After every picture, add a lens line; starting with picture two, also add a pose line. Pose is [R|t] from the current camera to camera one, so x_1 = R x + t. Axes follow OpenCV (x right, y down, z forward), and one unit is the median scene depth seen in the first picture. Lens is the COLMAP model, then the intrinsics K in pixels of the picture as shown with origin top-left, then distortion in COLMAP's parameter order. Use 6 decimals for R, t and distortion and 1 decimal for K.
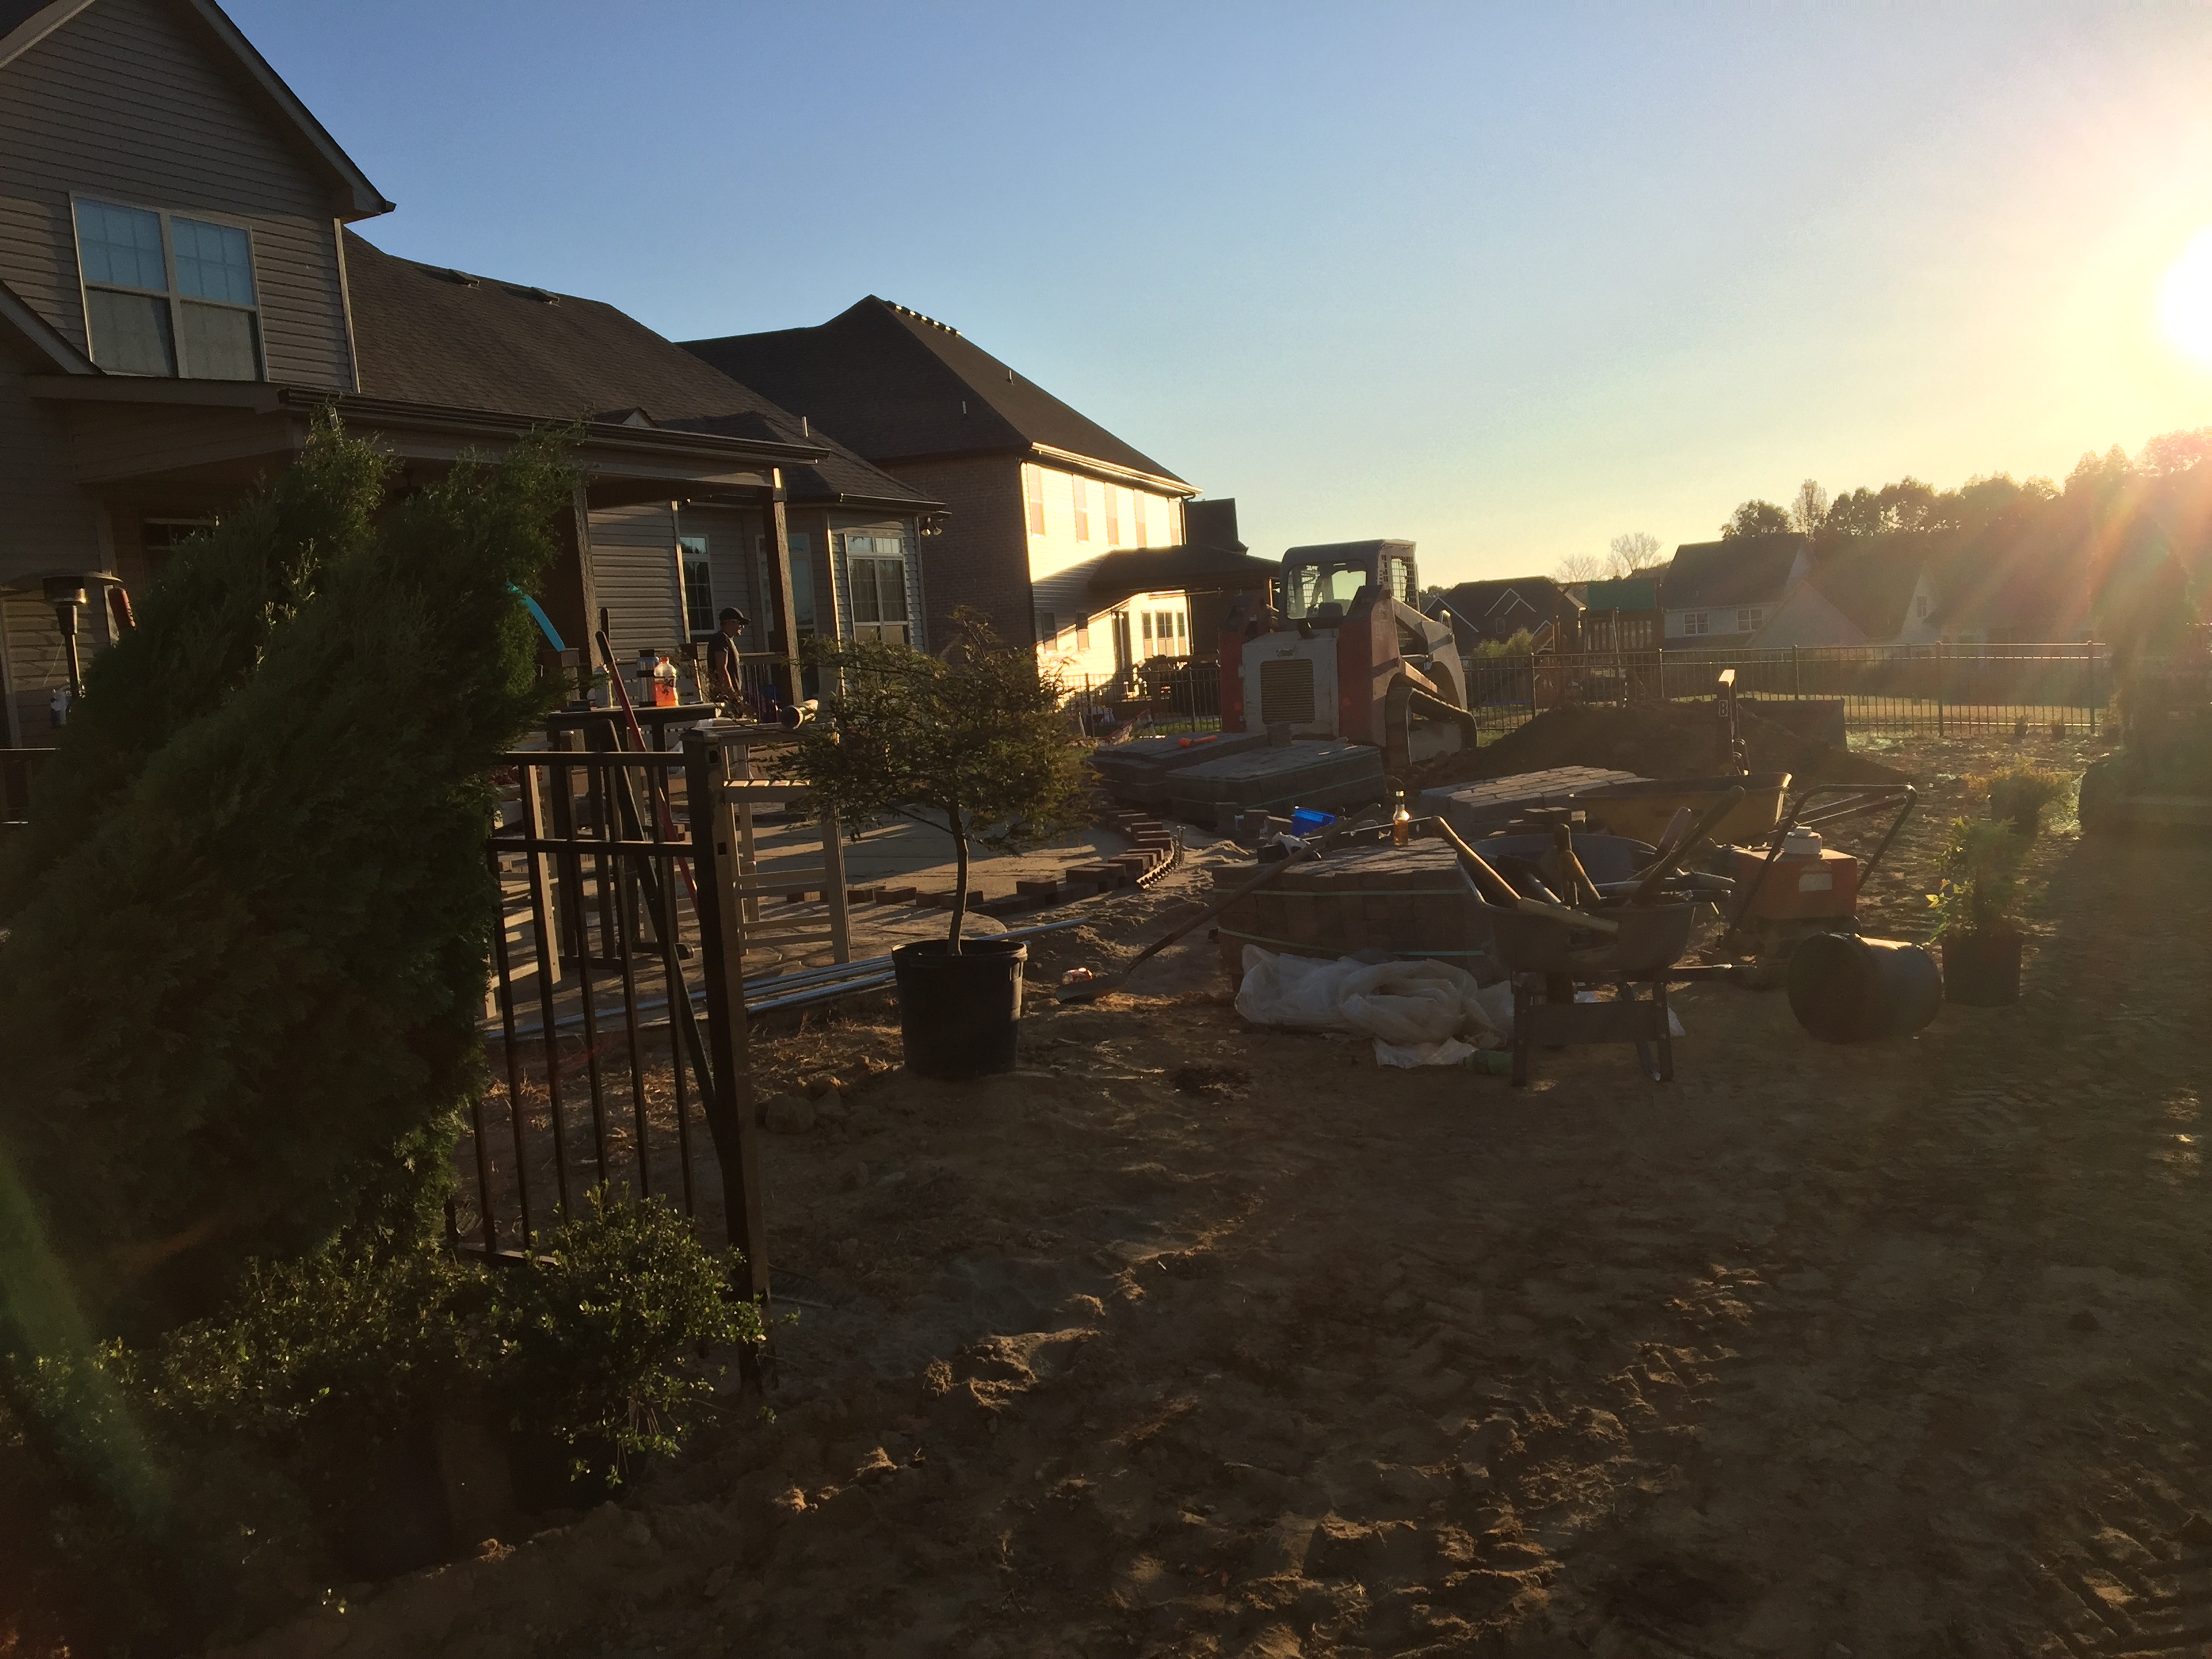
lens RADIAL K [[1849.6, 0, 1113.5], [0, 1849.6, 815.7], [0, 0, 1]] dist [0.063291, -0.085837]
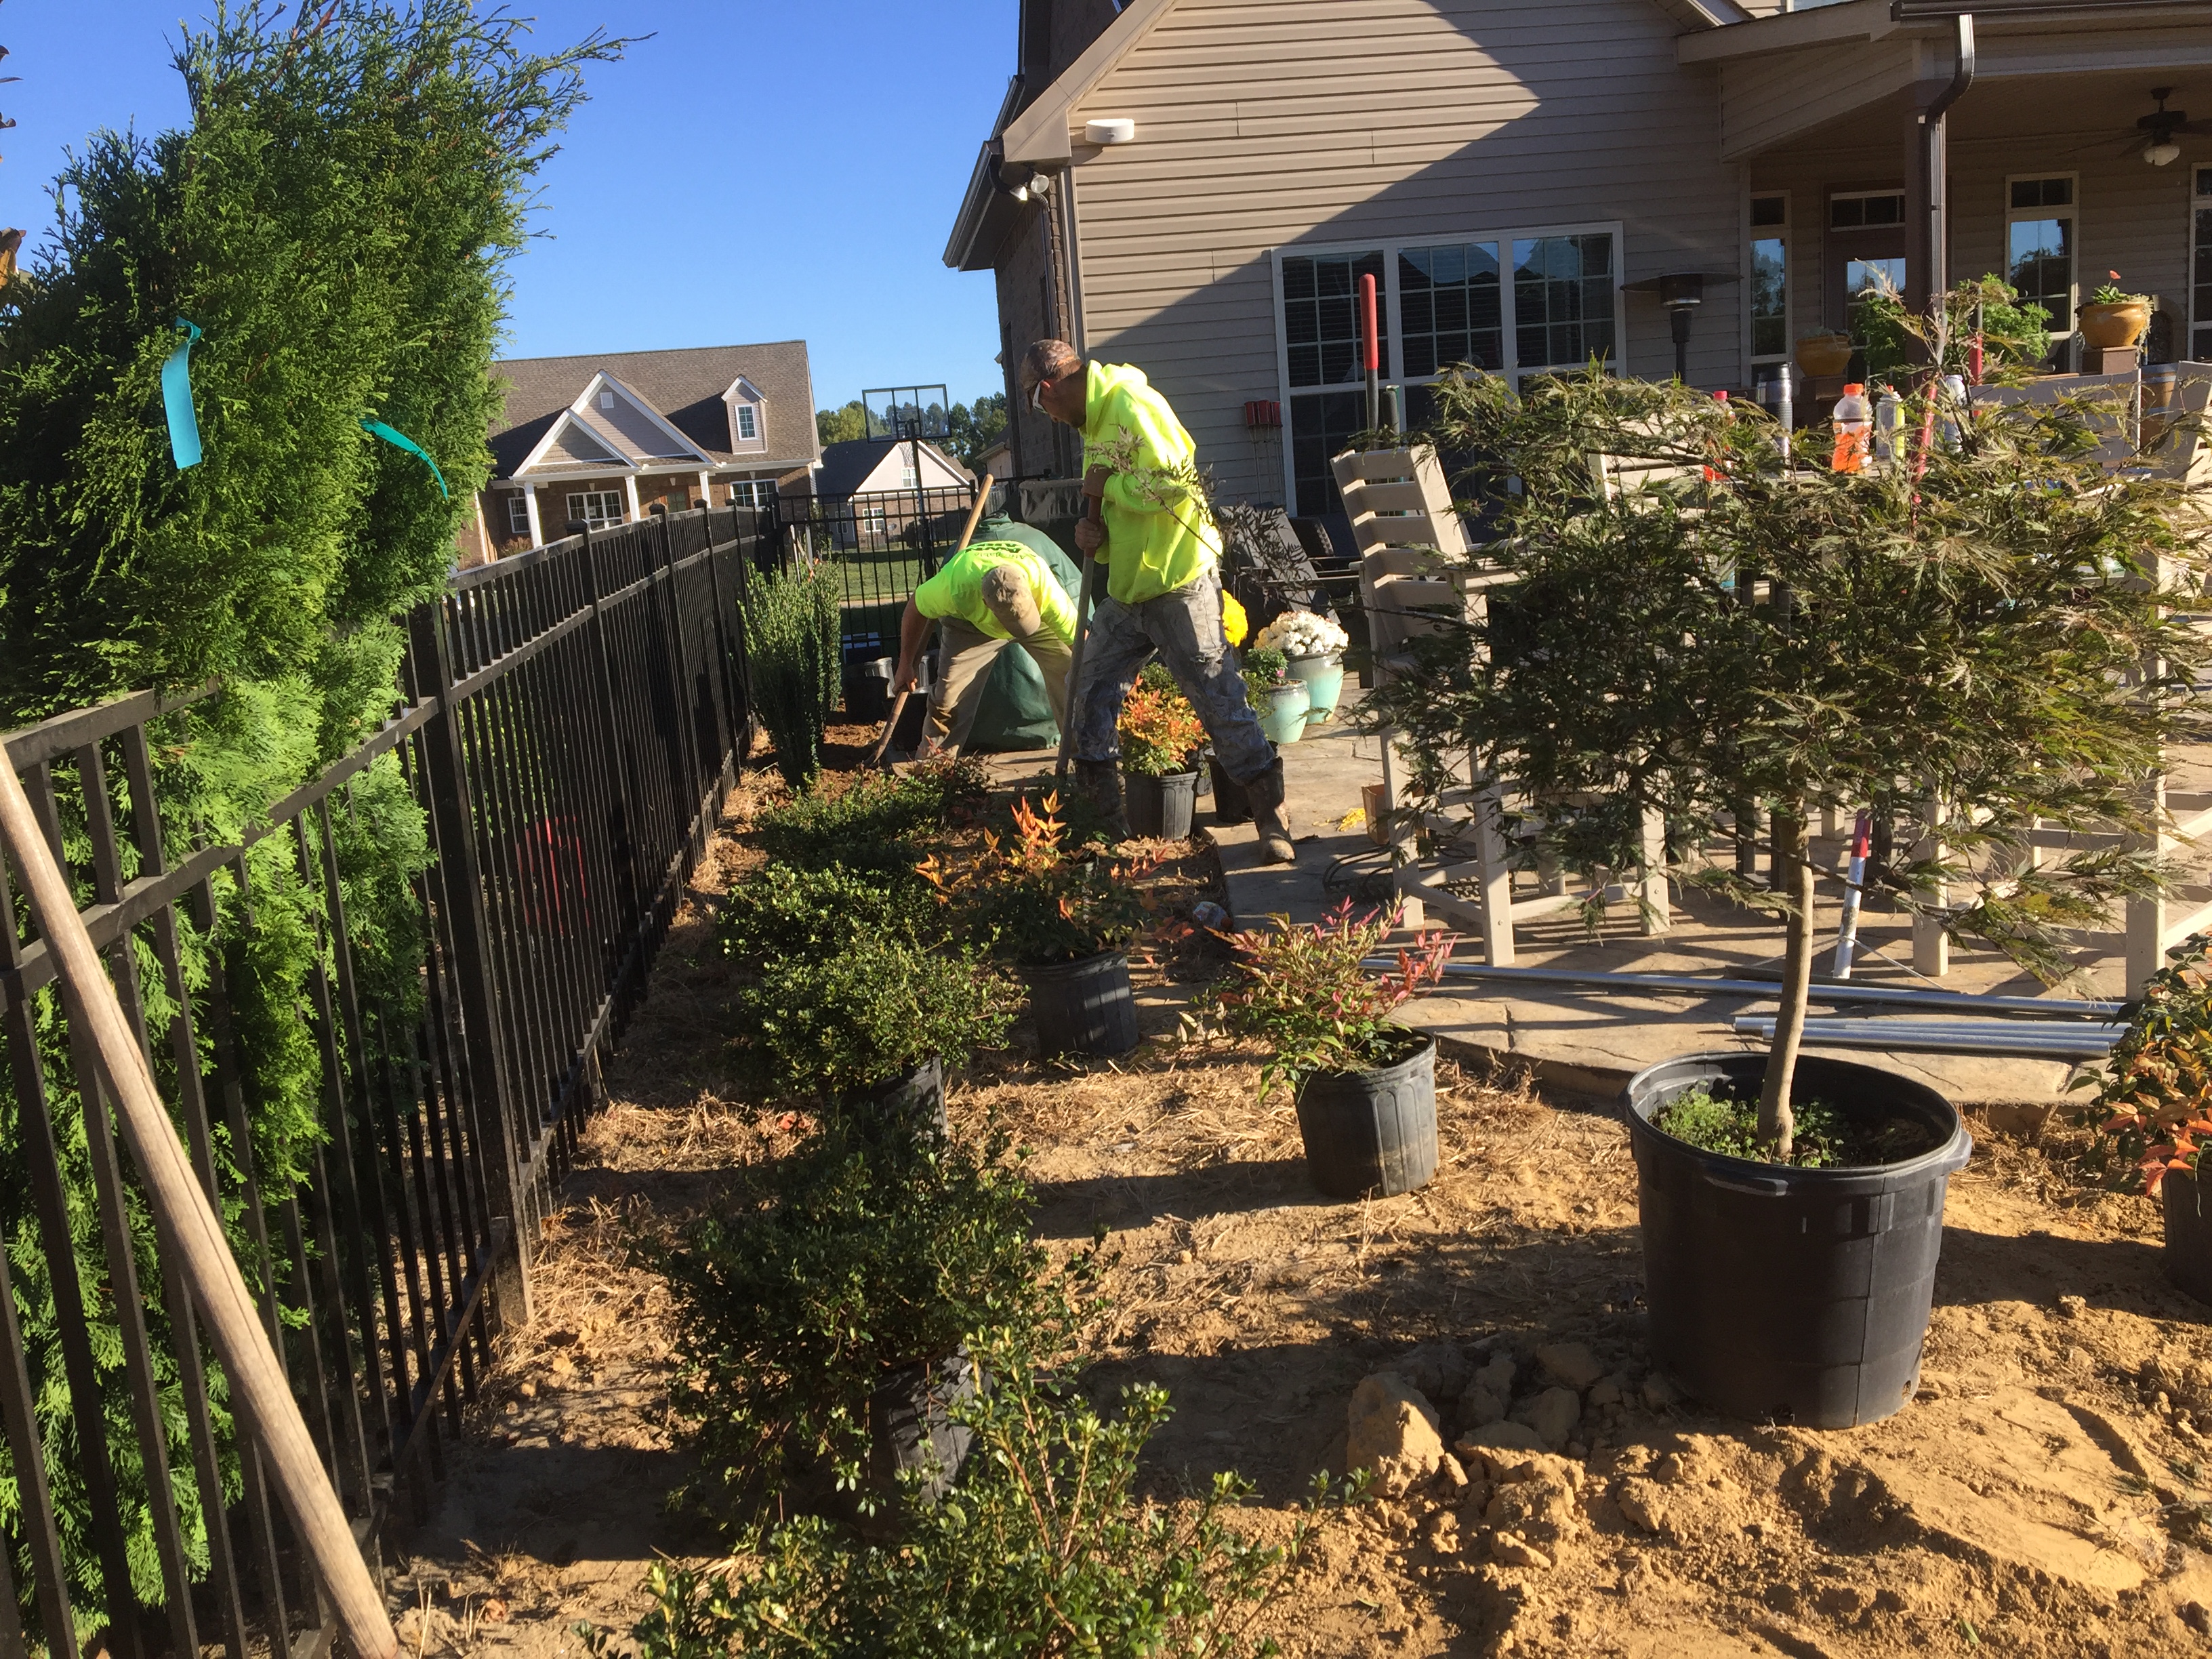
lens RADIAL K [[1875.9, 0, 1144.0], [0, 1875.9, 823.8], [0, 0, 1]] dist [0.071209, -0.088116]
pose [[0.577085, 0.170651, -0.798656, 0.034410], [-0.036739, 0.982360, 0.183357, -0.018237], [0.815858, -0.076471, 0.573174, 0.174237]]
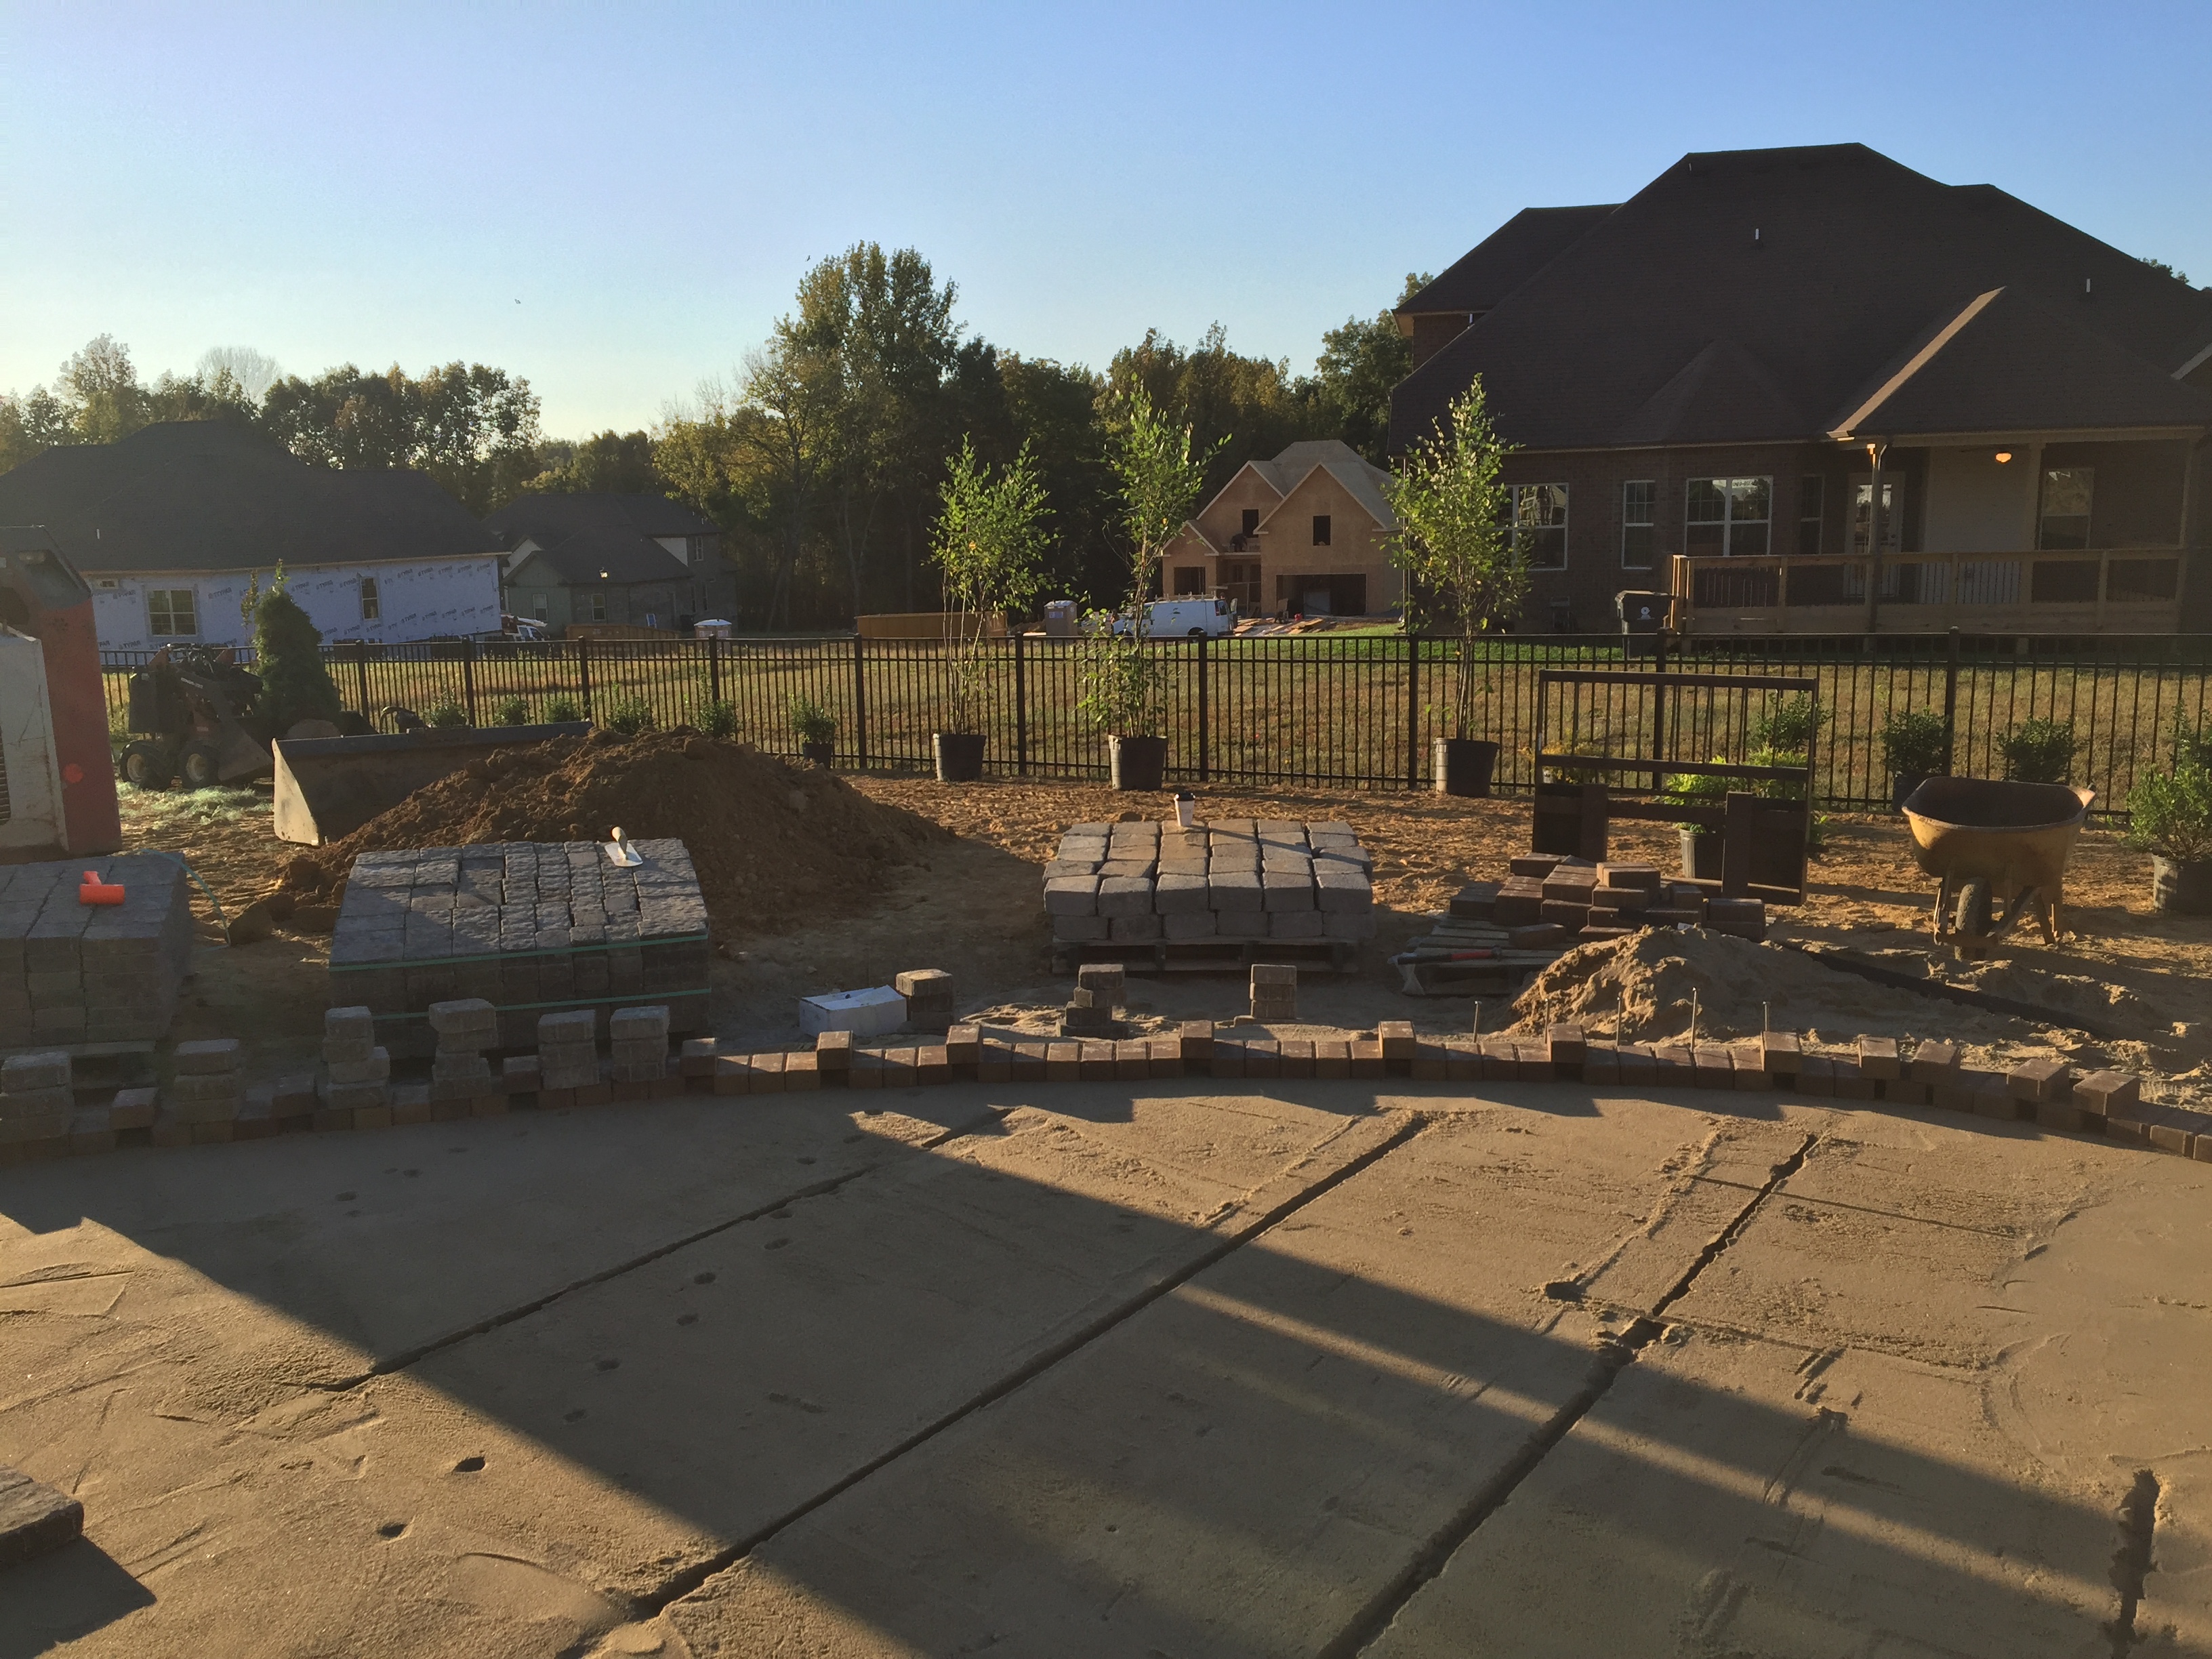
lens RADIAL K [[1826.6, 0, 1106.0], [0, 1826.6, 829.5], [0, 0, 1]] dist [0.082583, -0.097331]
pose [[0.141339, -0.104777, 0.984401, -0.243193], [0.100217, 0.990789, 0.091068, -0.050908], [-0.984876, 0.085782, 0.150538, 0.531102]]
